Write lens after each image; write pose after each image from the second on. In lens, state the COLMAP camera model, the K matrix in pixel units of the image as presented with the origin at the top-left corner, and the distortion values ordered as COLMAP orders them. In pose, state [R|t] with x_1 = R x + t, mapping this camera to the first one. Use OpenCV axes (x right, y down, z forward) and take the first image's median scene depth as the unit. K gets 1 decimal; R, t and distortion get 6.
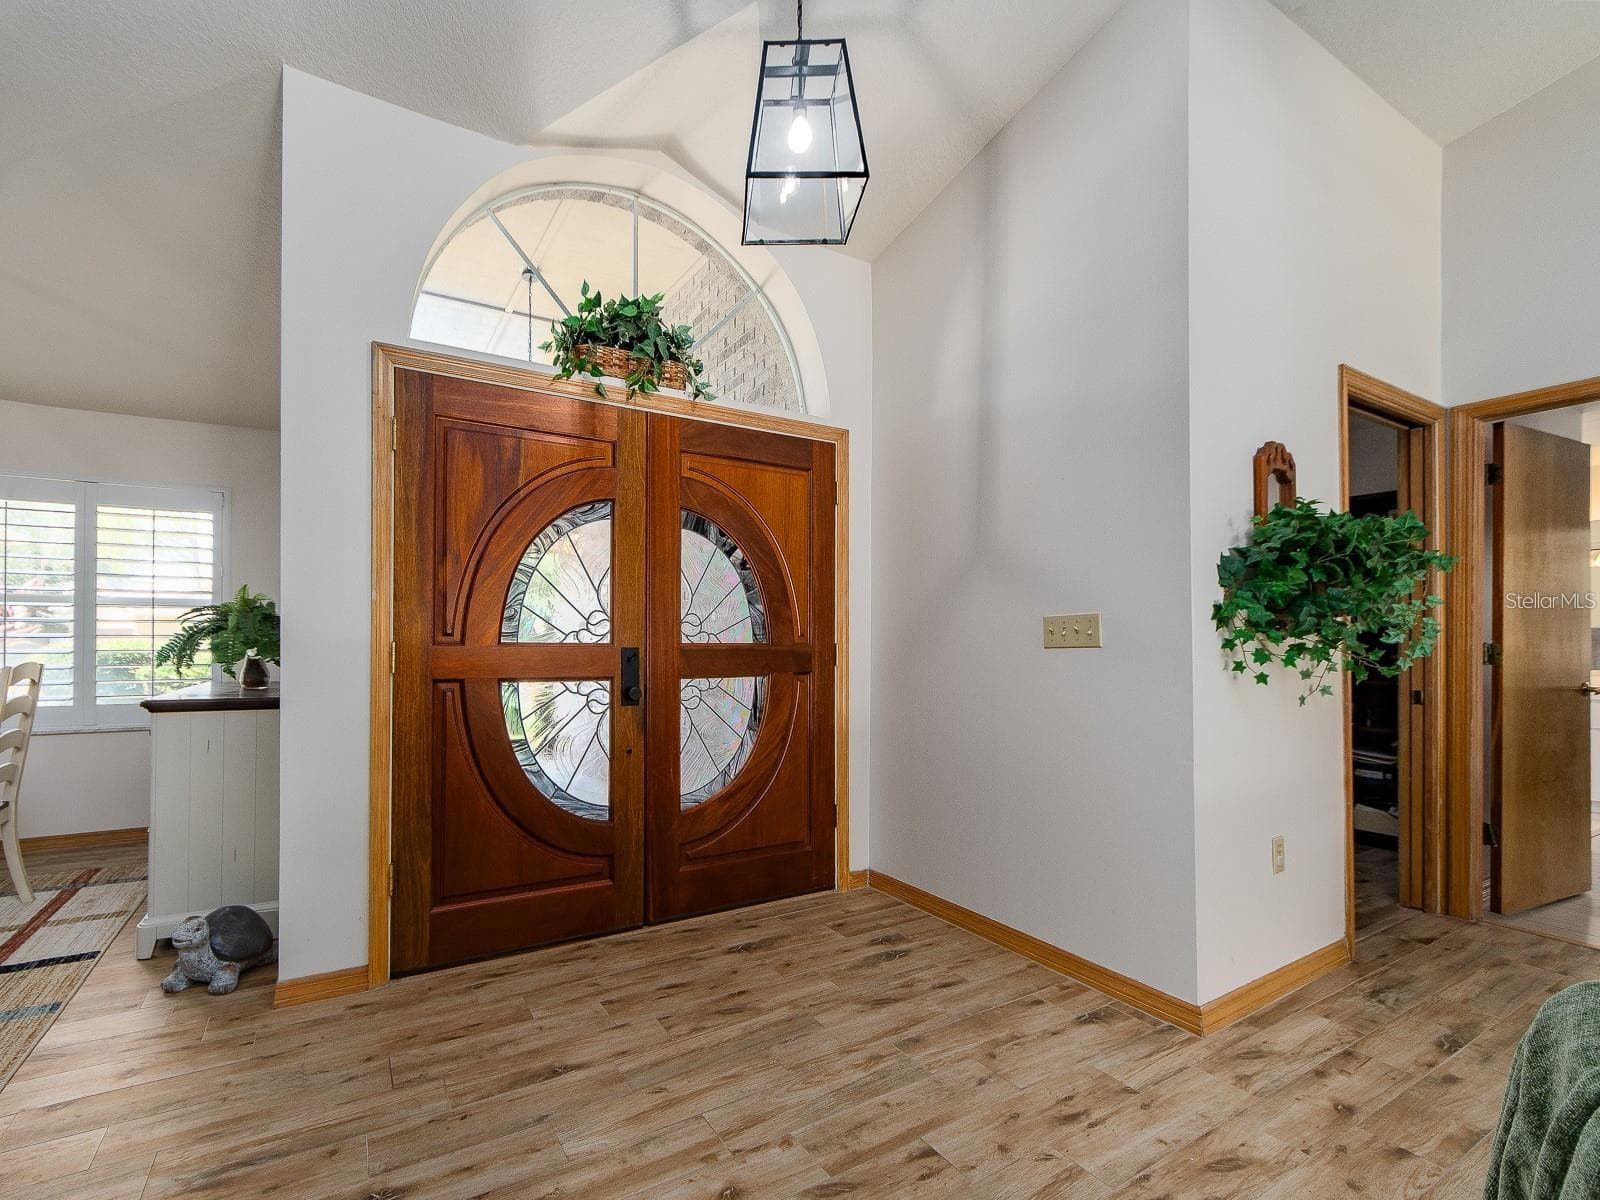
lens RADIAL K [[694.3, 0, 702.6], [0, 694.3, 640.0], [0, 0, 1]] dist [0.002634, 0.000231]
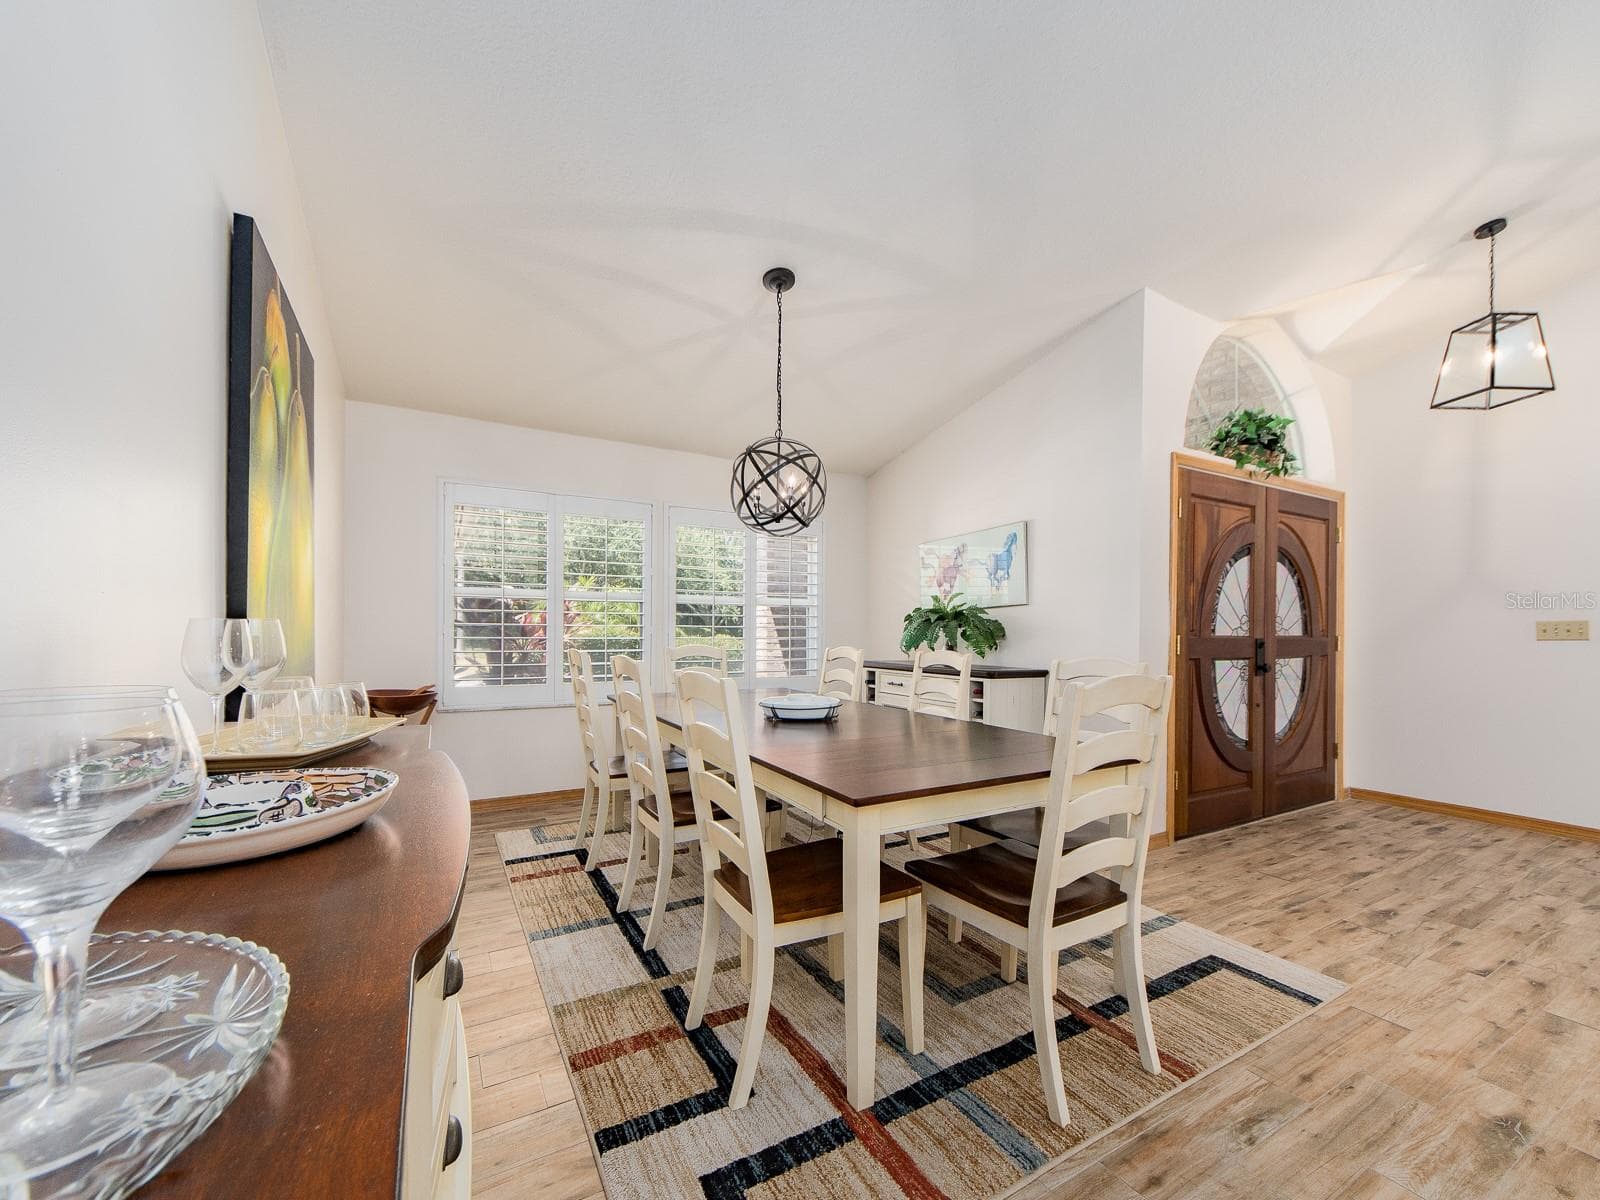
lens RADIAL K [[694.3, 0, 796.1], [0, 694.3, 614.7], [0, 0, 1]] dist [0.002634, 0.000231]
pose [[0.998206, 0.007486, 0.059395, -1.359436], [-0.006871, 0.999921, -0.010557, -0.018961], [-0.059469, 0.010130, 0.998179, -0.549321]]
